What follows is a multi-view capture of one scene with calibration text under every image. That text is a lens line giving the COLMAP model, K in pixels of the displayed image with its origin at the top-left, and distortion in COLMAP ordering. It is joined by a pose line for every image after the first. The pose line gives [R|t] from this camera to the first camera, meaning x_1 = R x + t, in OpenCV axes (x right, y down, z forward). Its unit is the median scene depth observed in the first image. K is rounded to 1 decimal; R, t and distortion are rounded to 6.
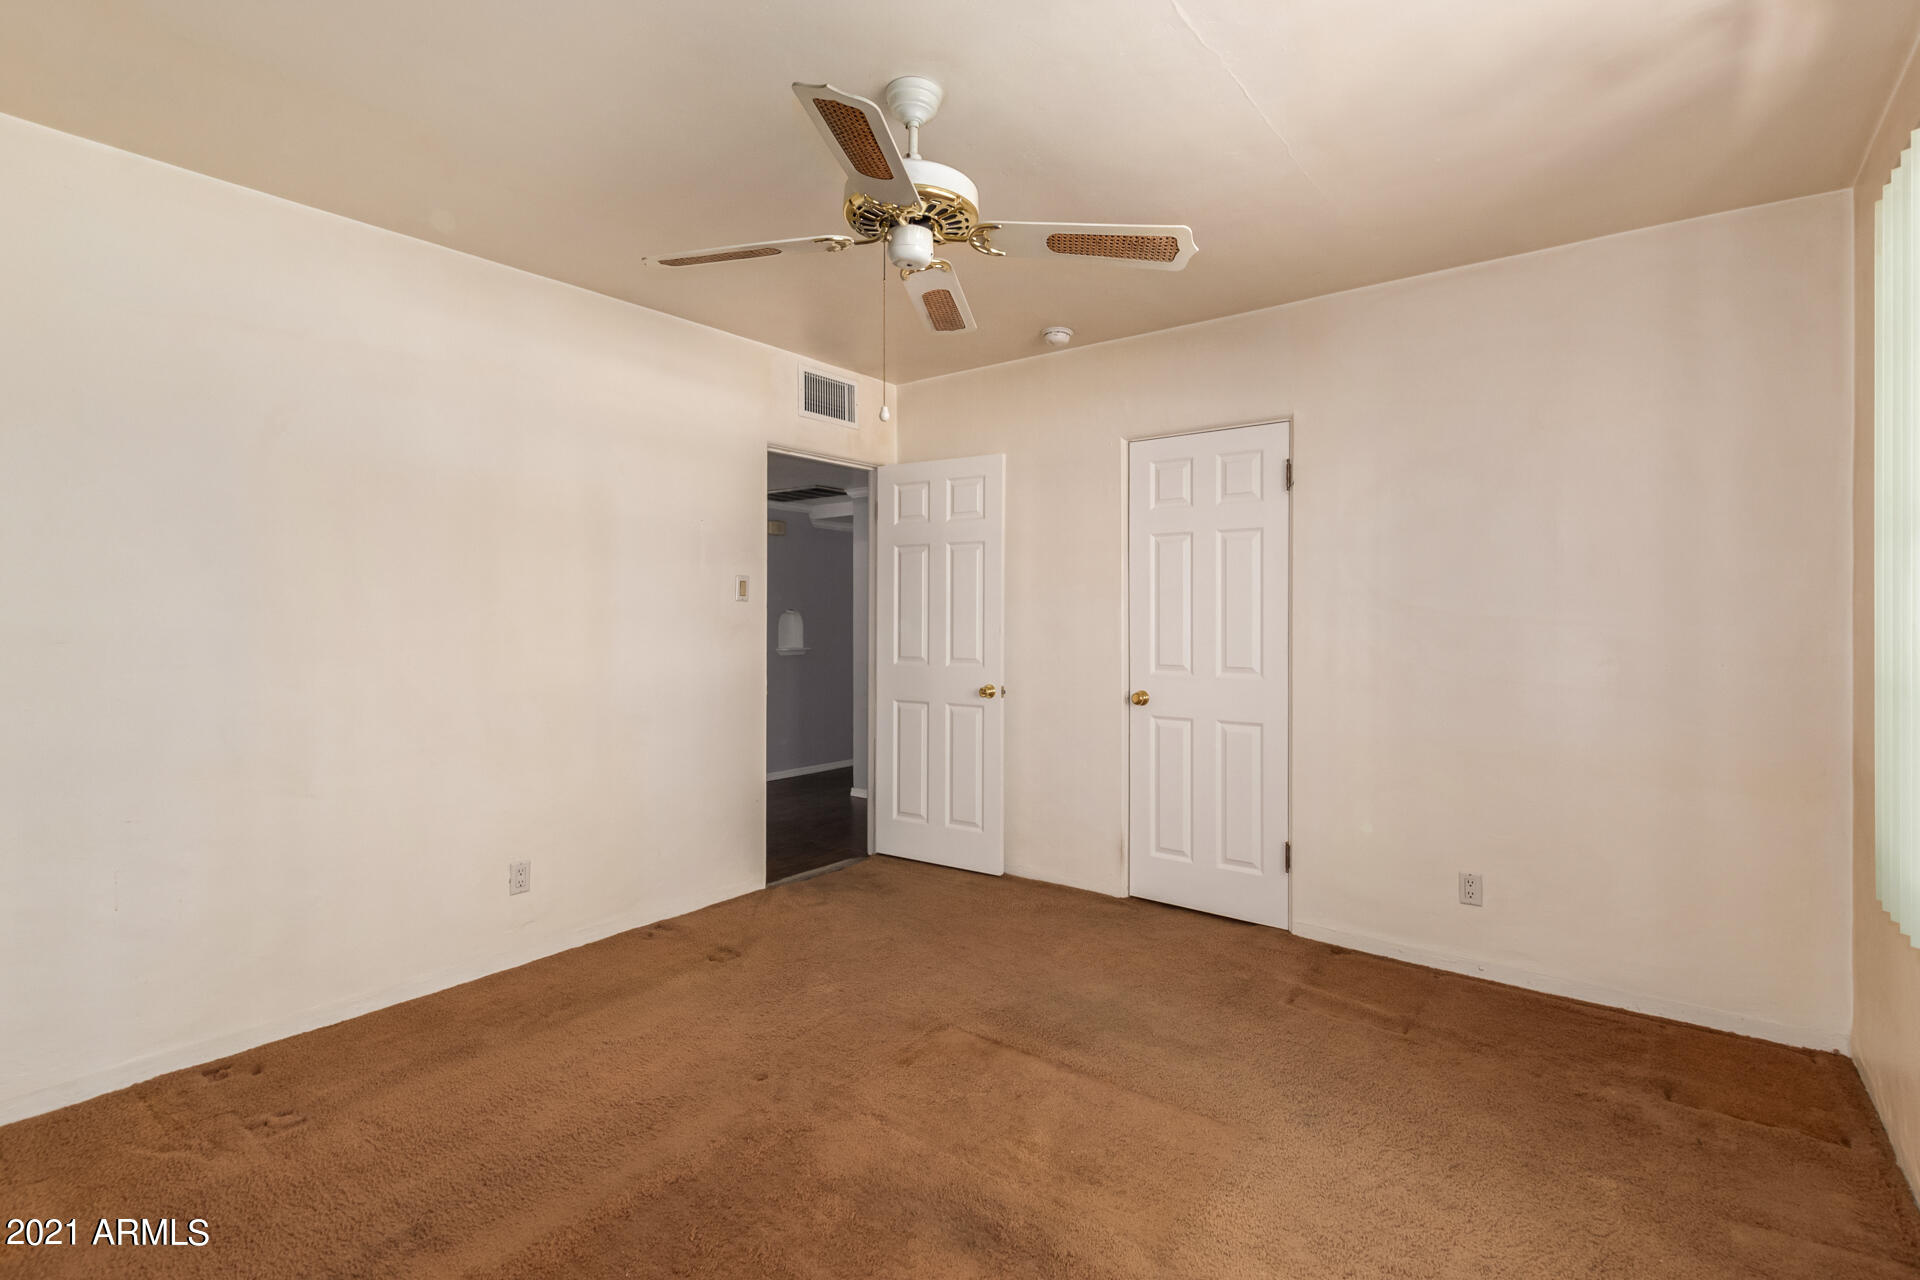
lens RADIAL K [[896.8, 0, 960.4], [0, 896.8, 626.5], [0, 0, 1]] dist [0.001010, -0.000198]
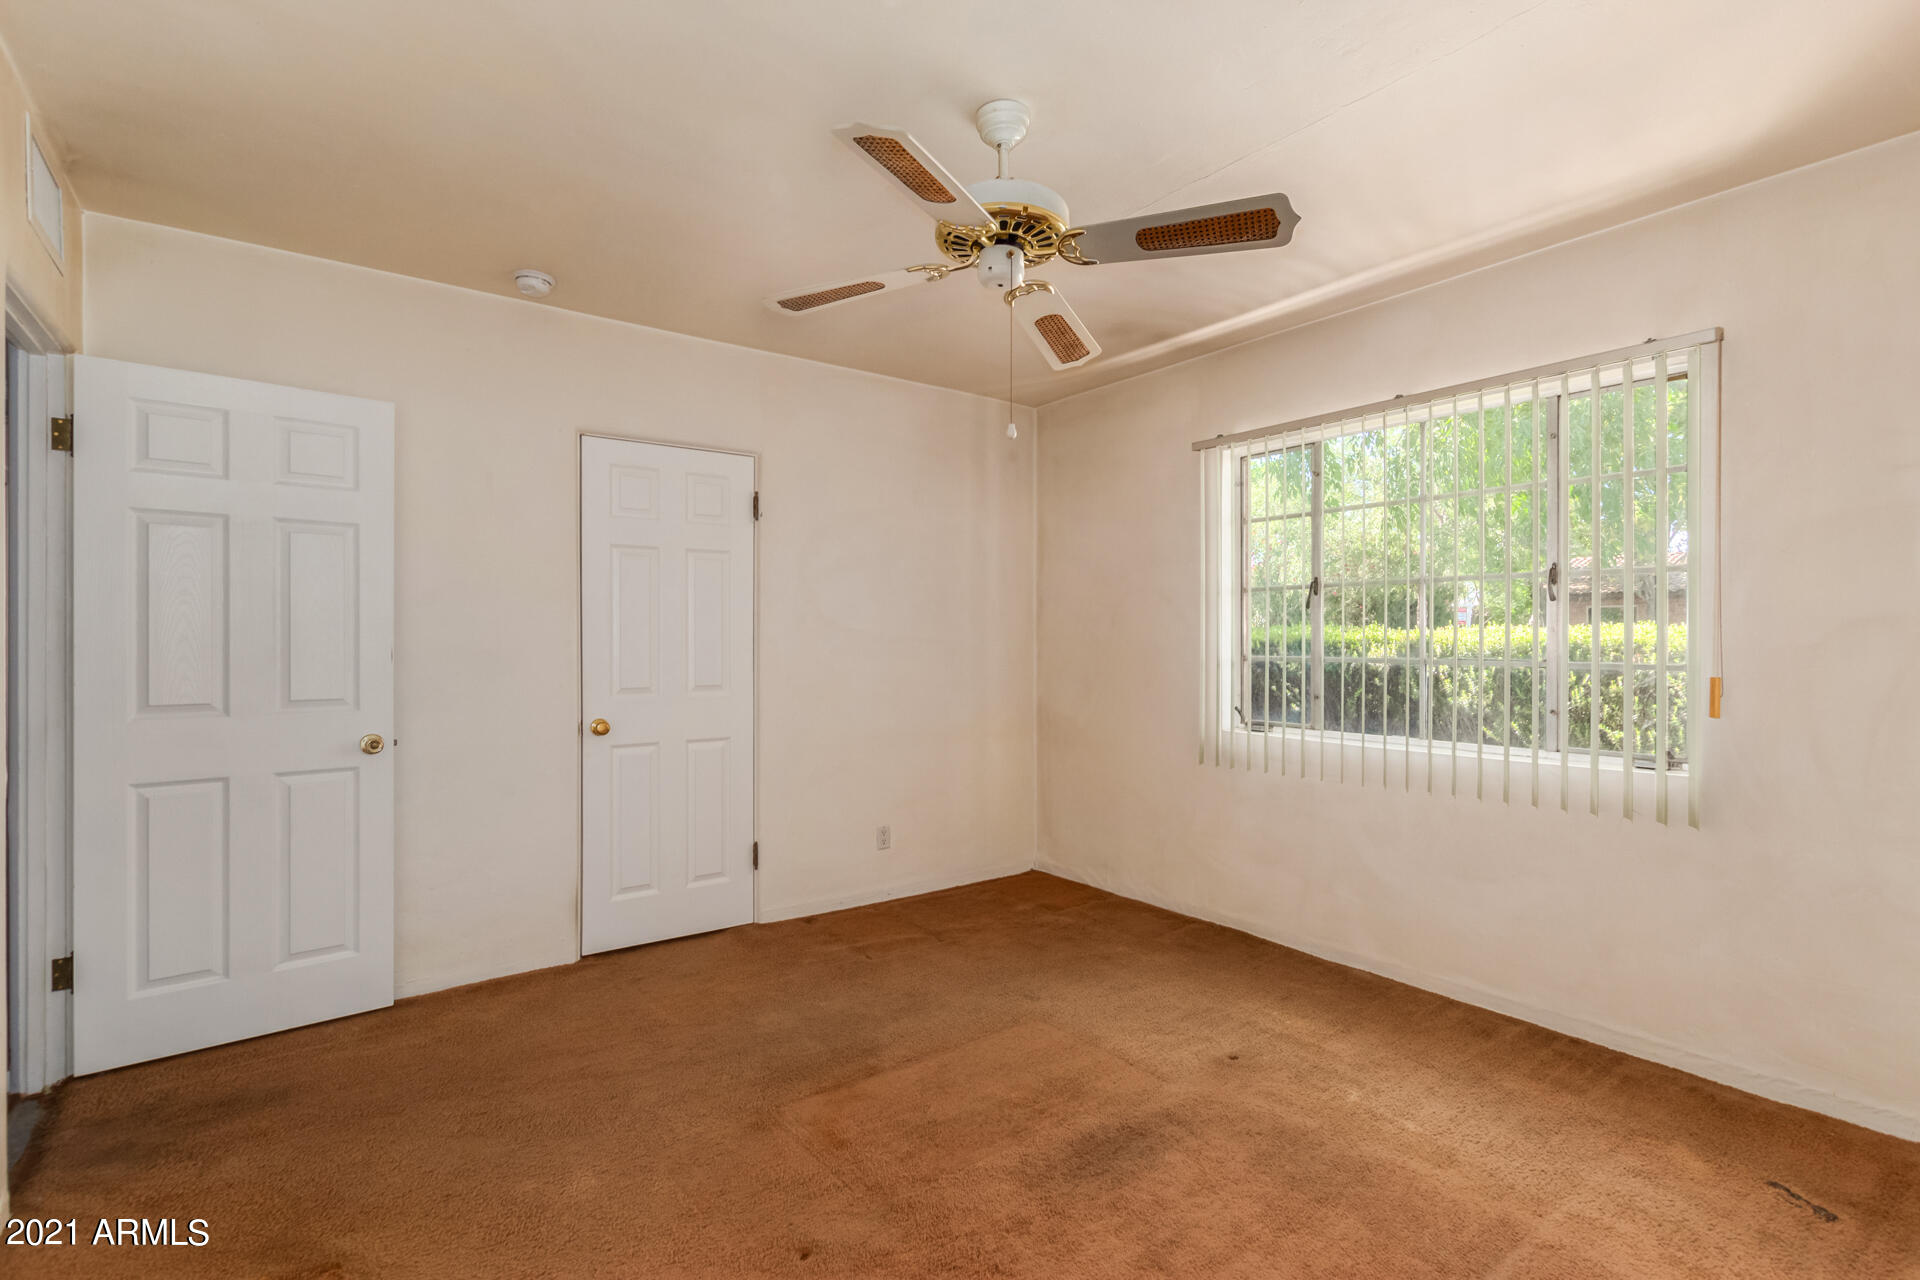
lens RADIAL K [[896.8, 0, 968.3], [0, 896.8, 638.2], [0, 0, 1]] dist [0.001010, -0.000198]
pose [[0.275091, -0.004780, 0.961406, -0.618002], [0.015204, 0.999884, 0.000621, -0.004179], [-0.961298, 0.014446, 0.275132, 0.450553]]
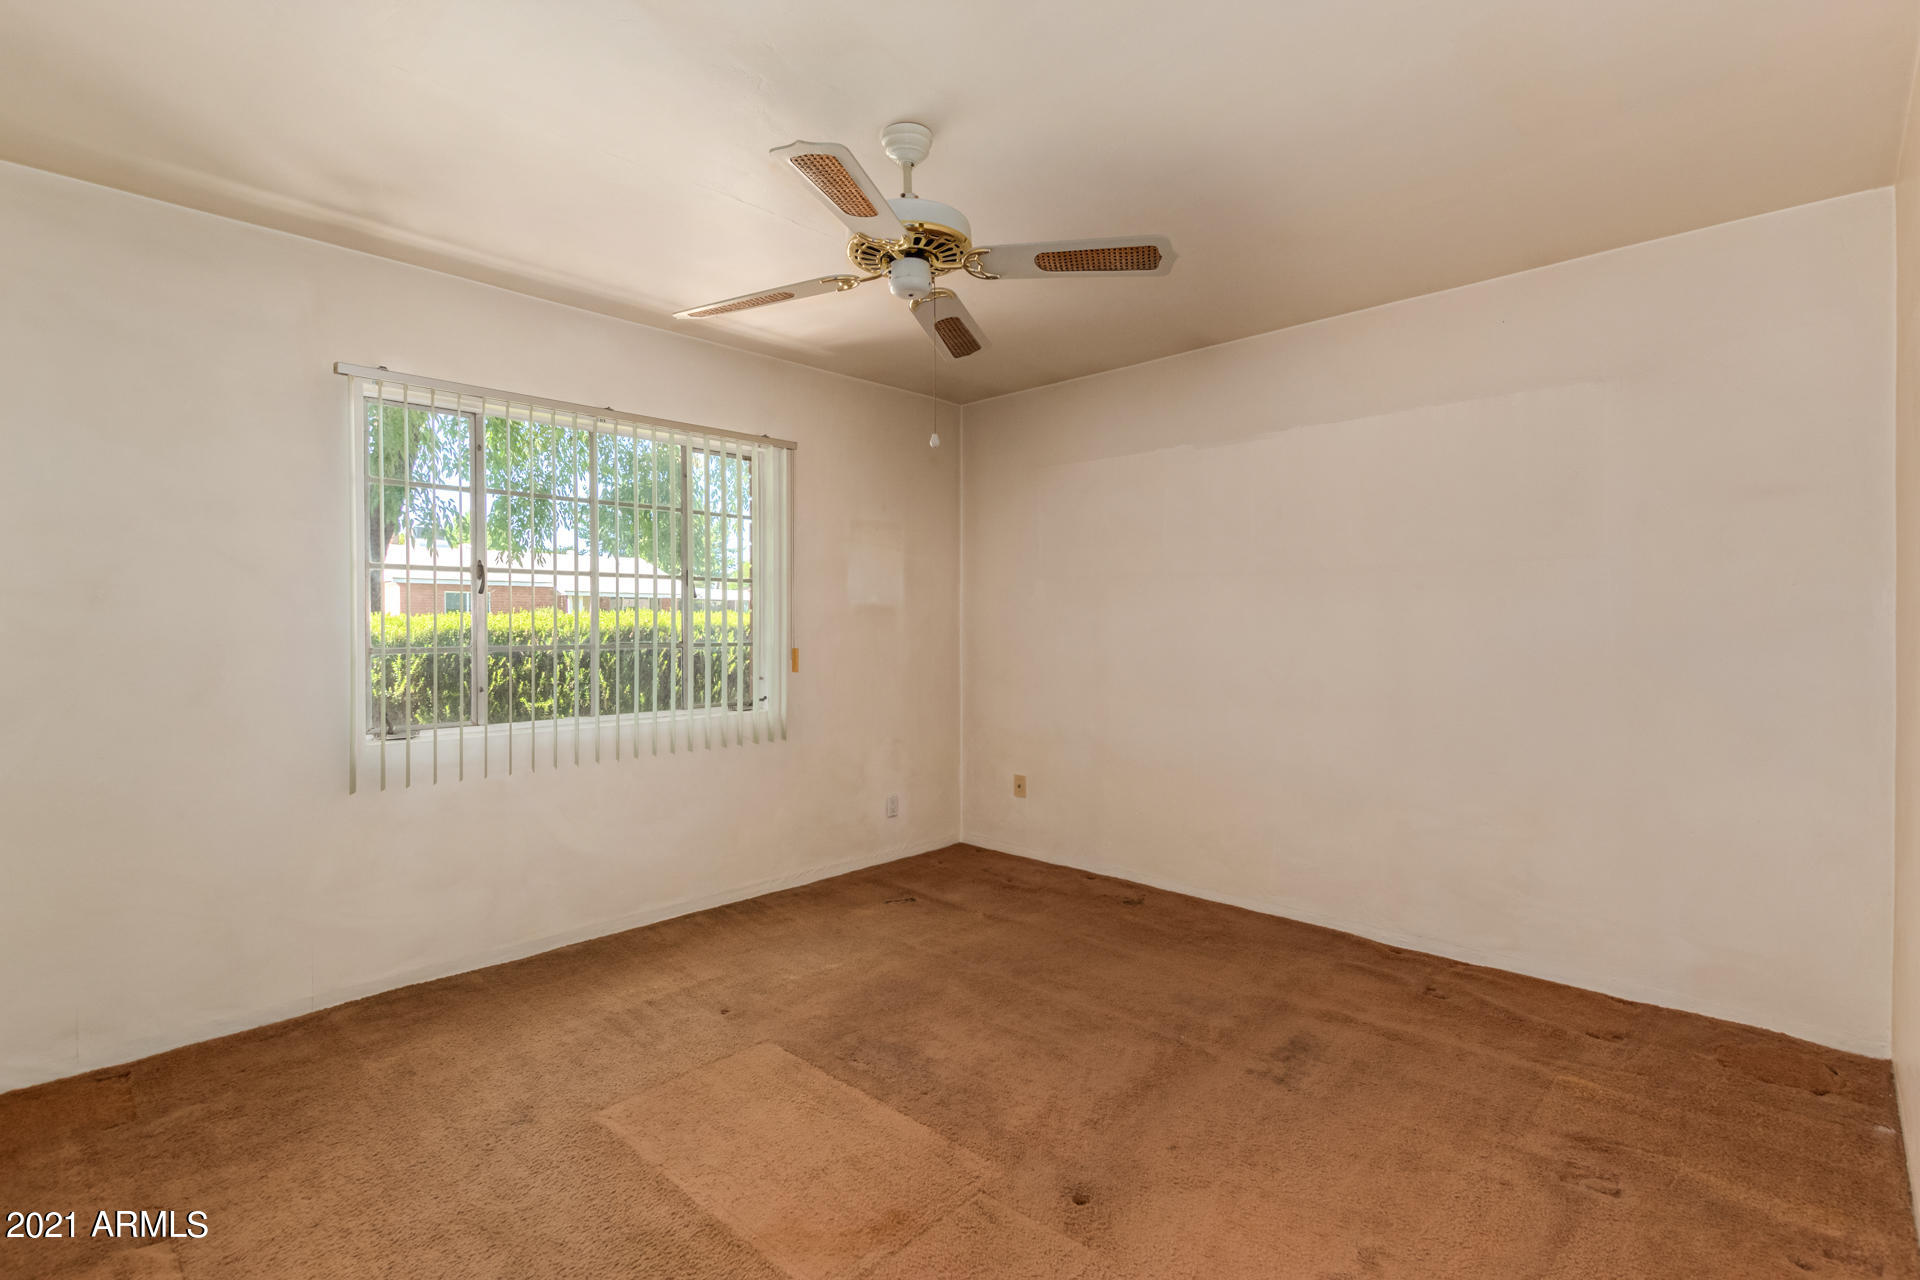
lens RADIAL K [[896.8, 0, 965.8], [0, 896.8, 633.6], [0, 0, 1]] dist [0.001010, -0.000198]
pose [[-0.993643, -0.001279, 0.112566, -0.145150], [0.002186, 0.999528, 0.030646, -0.017993], [-0.112553, 0.030697, -0.993171, 1.225653]]
